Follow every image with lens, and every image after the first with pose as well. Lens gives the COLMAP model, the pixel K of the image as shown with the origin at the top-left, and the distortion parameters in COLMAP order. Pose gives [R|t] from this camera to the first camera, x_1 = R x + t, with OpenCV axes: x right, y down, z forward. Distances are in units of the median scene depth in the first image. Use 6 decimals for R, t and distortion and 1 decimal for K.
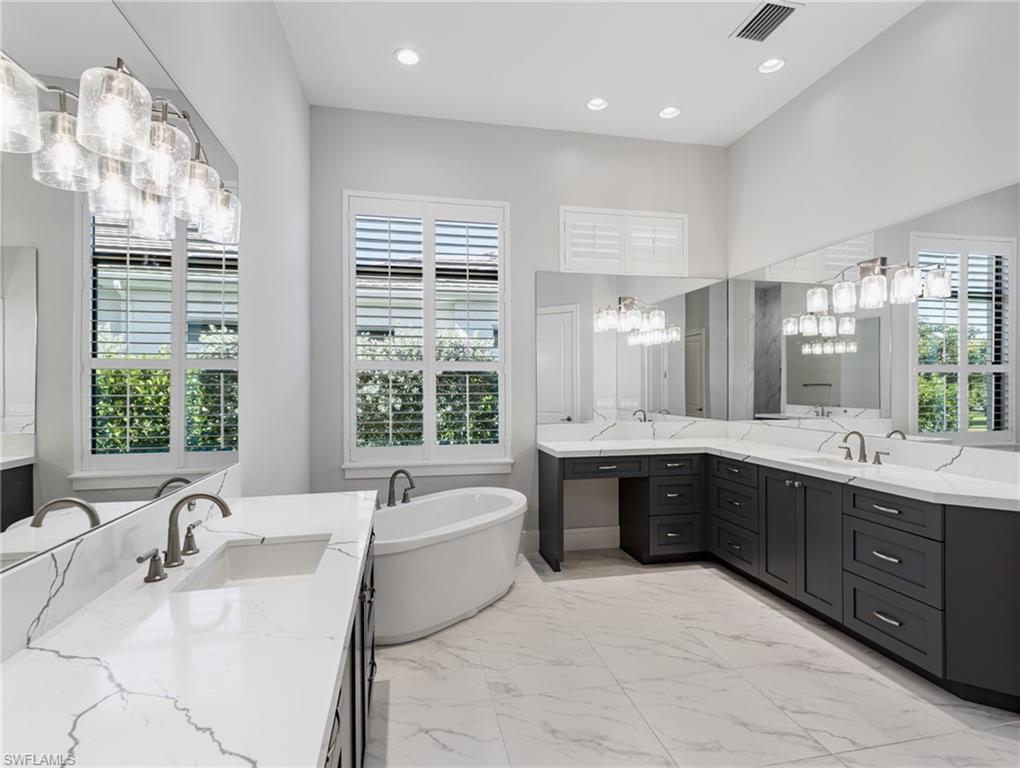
lens RADIAL K [[486.4, 0, 546.6], [0, 486.4, 402.2], [0, 0, 1]] dist [0.000676, 0.000172]
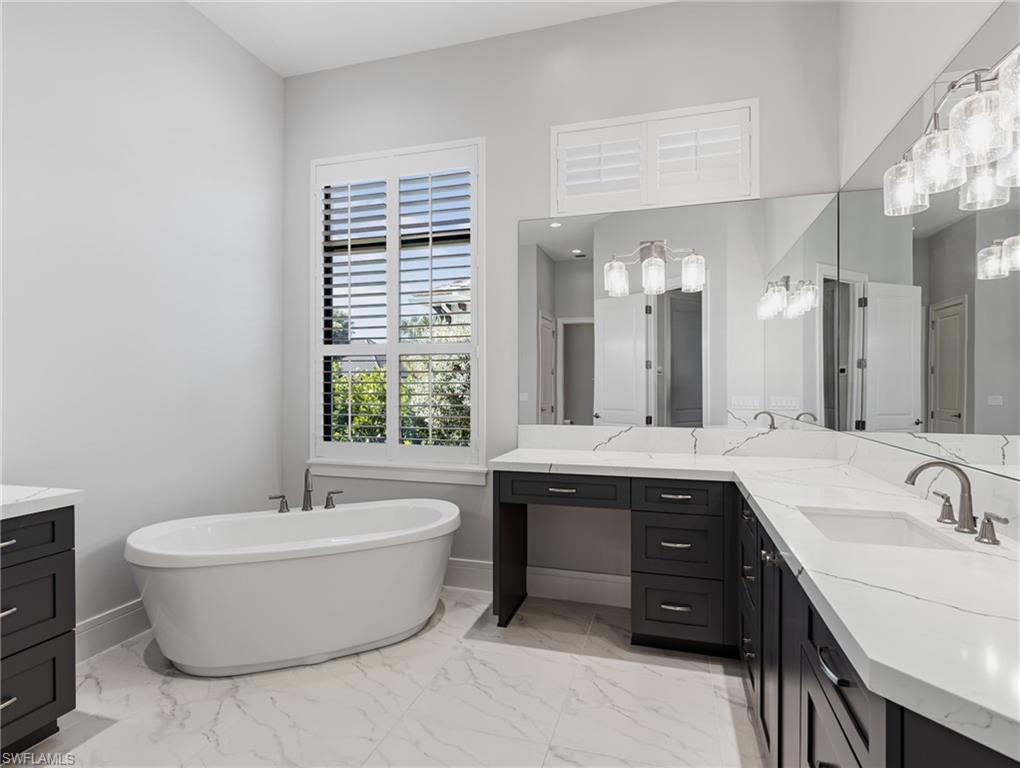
lens RADIAL K [[529.5, 0, 508.9], [0, 529.5, 398.5], [0, 0, 1]] dist [-0.000904, -0.000984]
pose [[0.883349, 0.015600, -0.468457, 0.381305], [-0.017740, 0.999843, -0.000156, 0.006578], [0.468380, 0.008448, 0.883487, 0.289636]]
